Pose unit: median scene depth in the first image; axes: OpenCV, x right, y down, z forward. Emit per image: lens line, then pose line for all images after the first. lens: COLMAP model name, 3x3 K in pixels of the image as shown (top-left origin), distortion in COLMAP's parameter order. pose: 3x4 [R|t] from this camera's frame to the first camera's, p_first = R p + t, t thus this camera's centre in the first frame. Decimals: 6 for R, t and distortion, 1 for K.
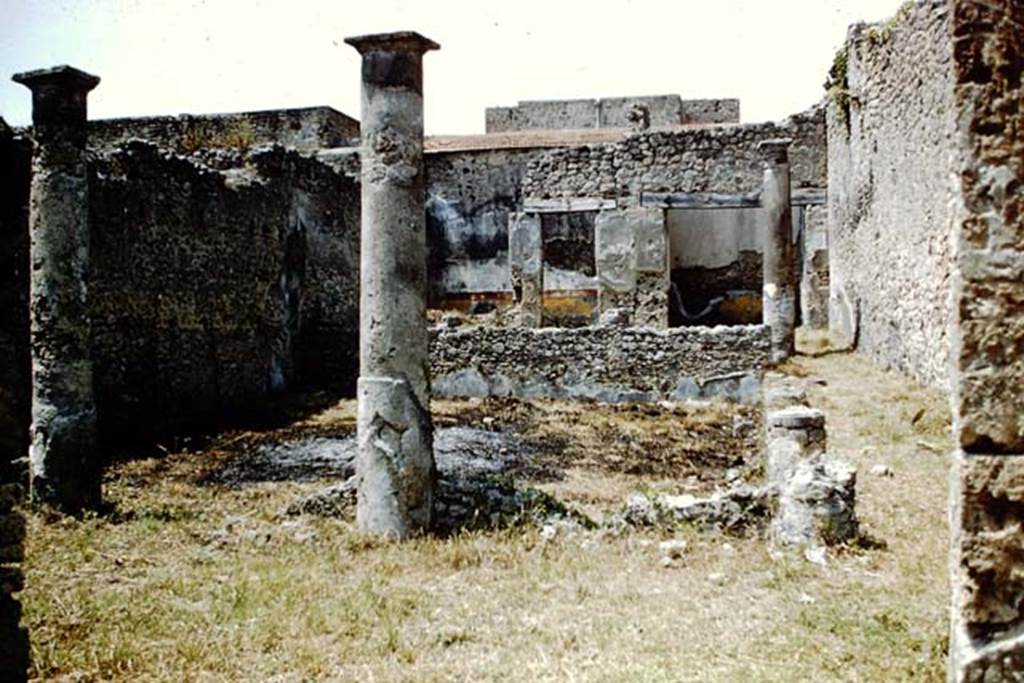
lens RADIAL K [[1184.4, 0, 451.6], [0, 1184.4, 392.4], [0, 0, 1]] dist [-0.125170, 0.223257]
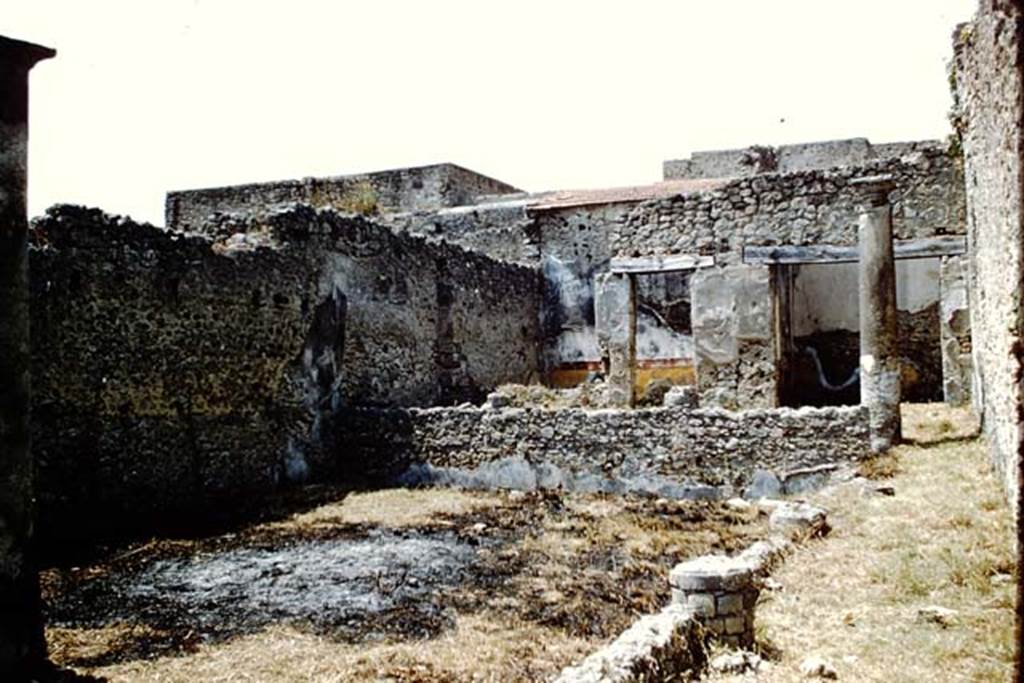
lens RADIAL K [[1184.4, 0, 451.6], [0, 1184.4, 392.4], [0, 0, 1]] dist [-0.125170, 0.223257]
pose [[0.980005, -0.003084, -0.198951, 0.128554], [-0.006955, 0.998738, -0.049740, -0.021217], [0.198853, 0.050129, 0.978746, 0.134358]]
